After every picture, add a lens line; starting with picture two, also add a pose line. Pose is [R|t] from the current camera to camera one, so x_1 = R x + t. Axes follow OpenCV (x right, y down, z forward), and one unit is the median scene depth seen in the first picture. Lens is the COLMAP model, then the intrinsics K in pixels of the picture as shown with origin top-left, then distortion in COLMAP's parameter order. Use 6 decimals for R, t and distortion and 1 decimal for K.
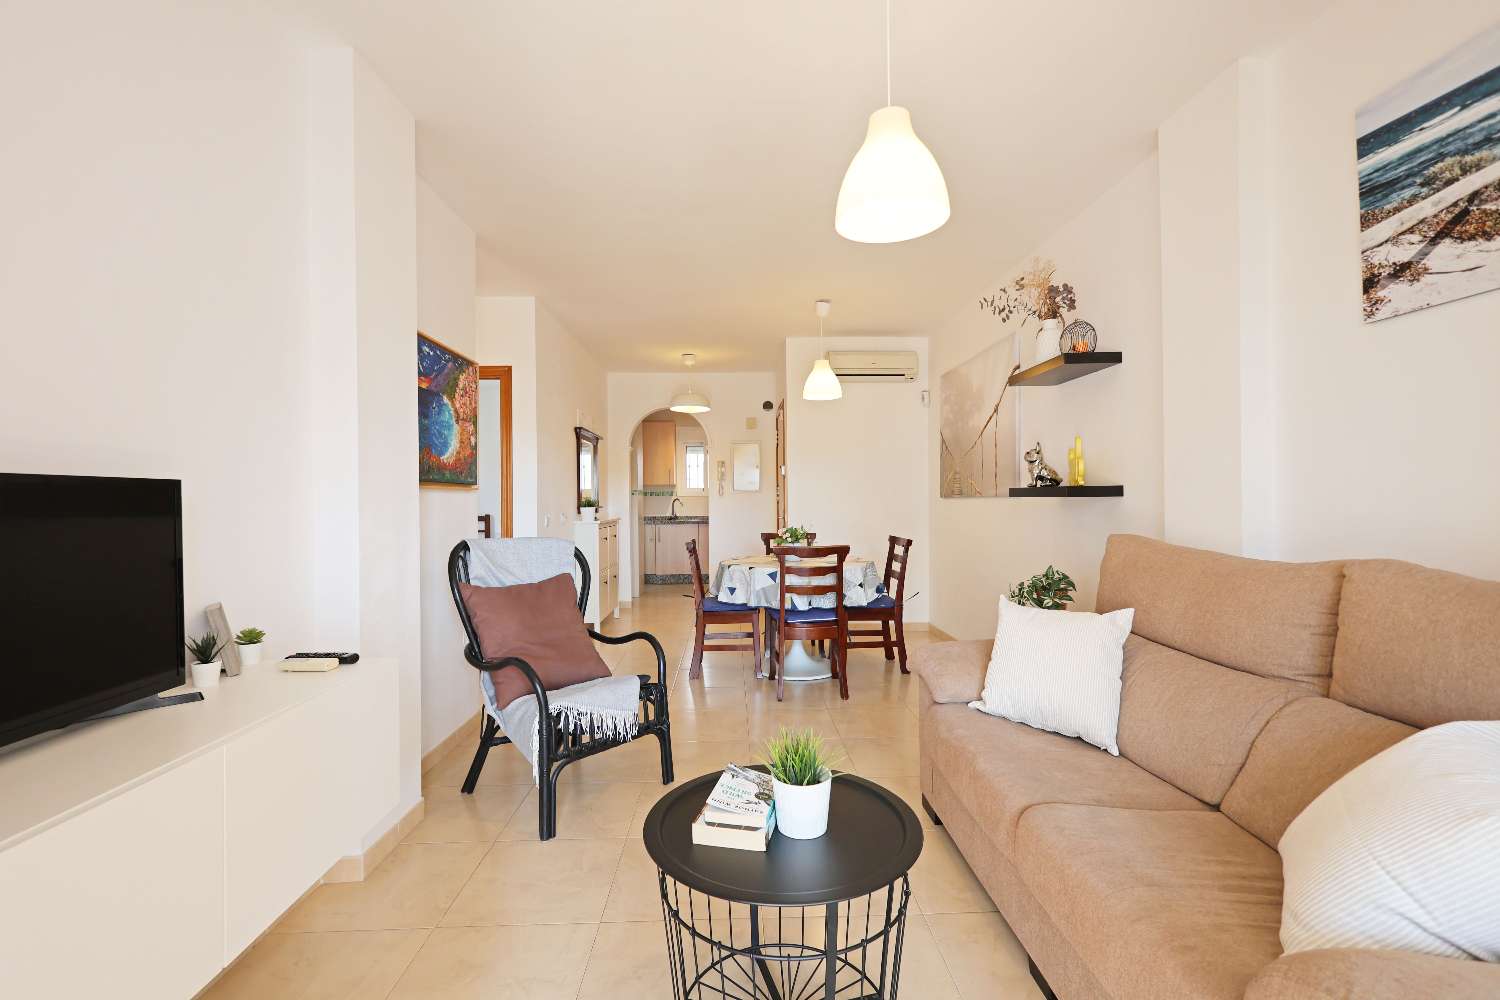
lens RADIAL K [[647.6, 0, 751.6], [0, 647.6, 496.4], [0, 0, 1]] dist [-0.001075, 0.001053]
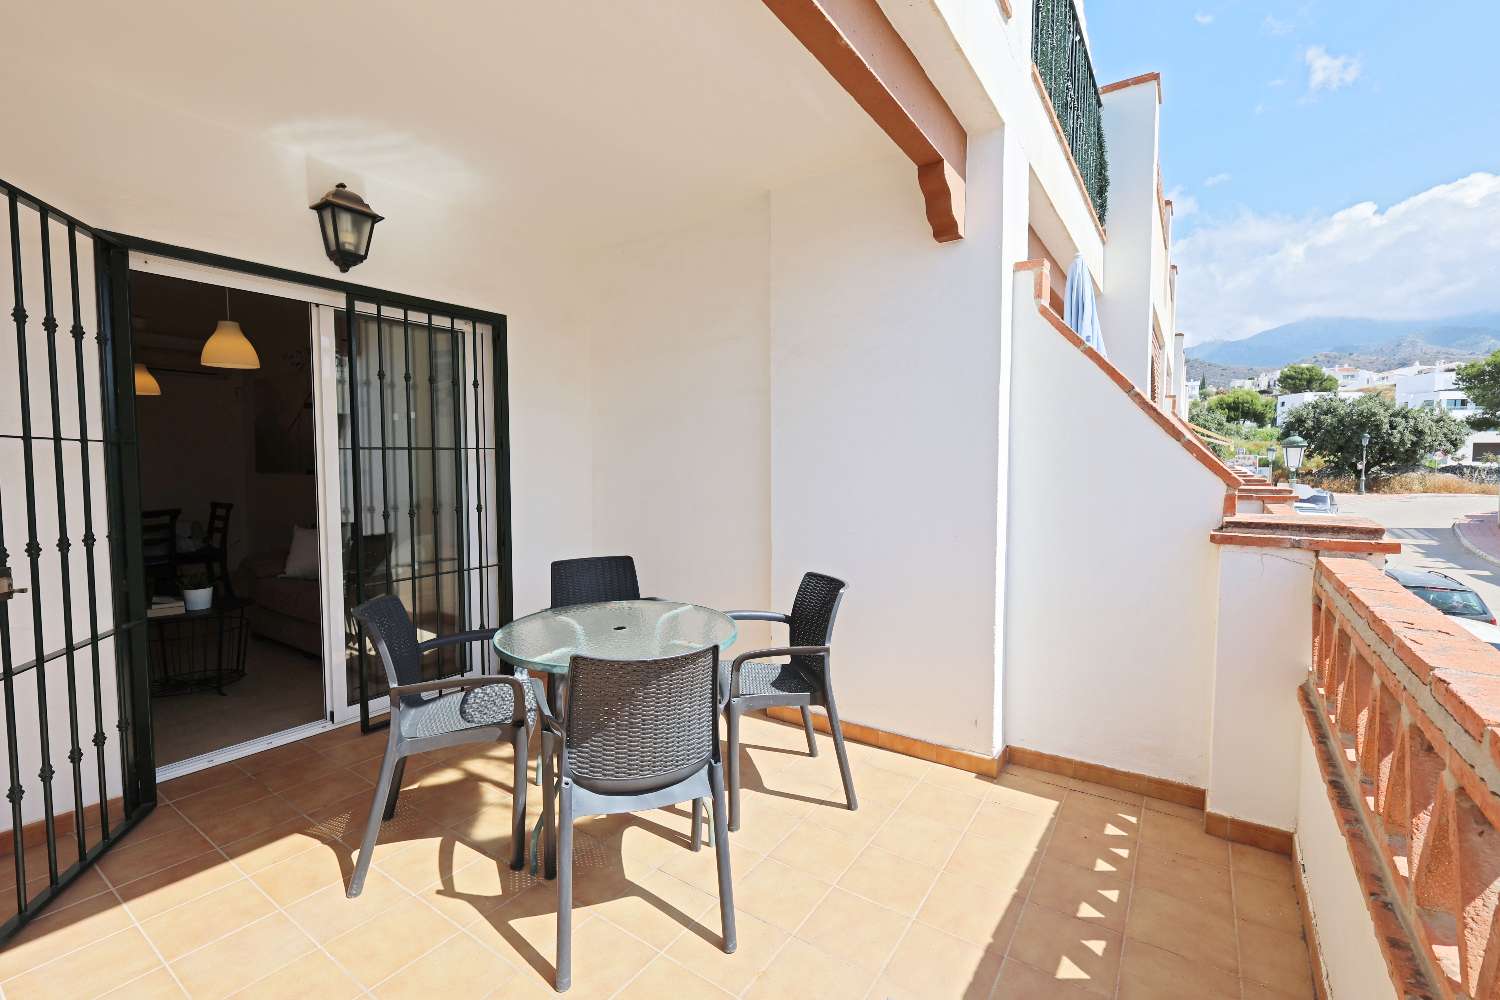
lens RADIAL K [[647.6, 0, 751.6], [0, 647.6, 496.4], [0, 0, 1]] dist [-0.001075, 0.001053]
pose [[0.590072, -0.035127, 0.806586, -0.218829], [-0.012130, 0.998555, 0.052360, -0.036694], [-0.807259, -0.040680, 0.588793, -0.732652]]
